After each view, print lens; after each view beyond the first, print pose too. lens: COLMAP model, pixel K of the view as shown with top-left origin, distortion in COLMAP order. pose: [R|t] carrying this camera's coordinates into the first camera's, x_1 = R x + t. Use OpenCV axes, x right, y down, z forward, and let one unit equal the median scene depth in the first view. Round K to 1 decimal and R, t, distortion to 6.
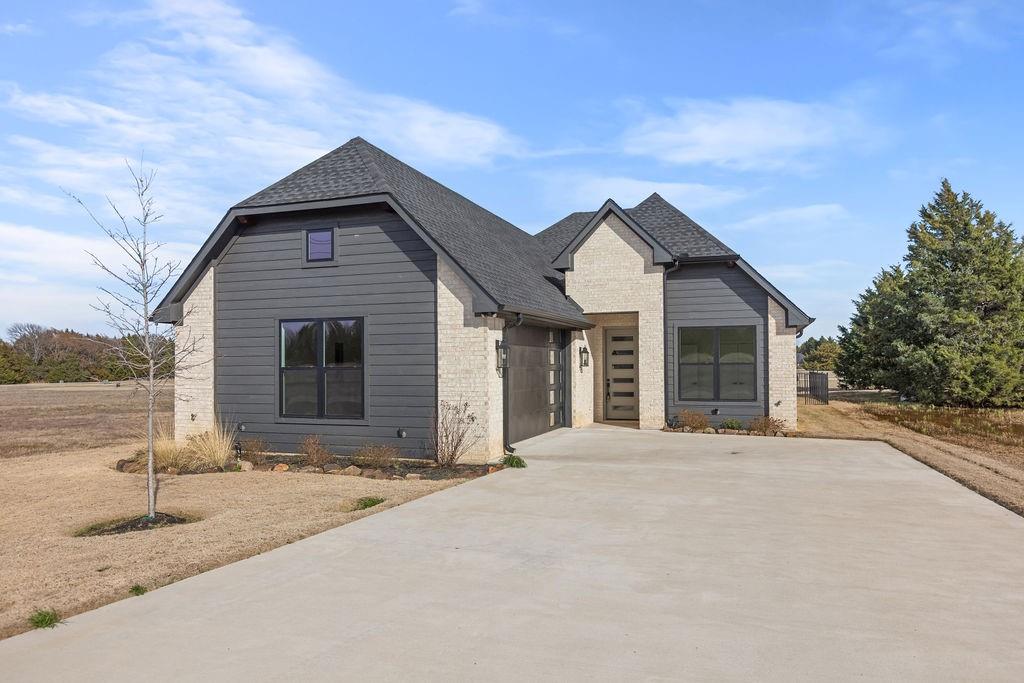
lens RADIAL K [[685.2, 0, 511.8], [0, 685.2, 345.3], [0, 0, 1]] dist [-0.001436, -0.000096]
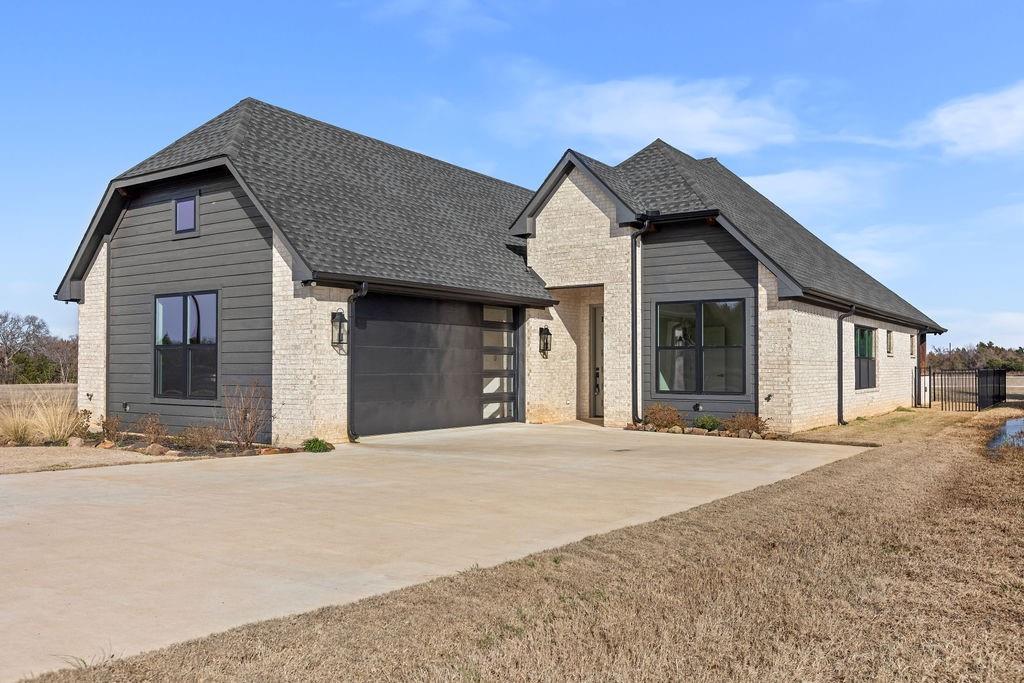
lens RADIAL K [[826.6, 0, 511.9], [0, 826.6, 341.3], [0, 0, 1]] dist [0.002319, 0.000714]
pose [[0.965377, -0.000144, -0.260857, 0.350679], [-0.000774, 0.999994, -0.003416, 0.024301], [0.260856, 0.003499, 0.965371, 0.014633]]
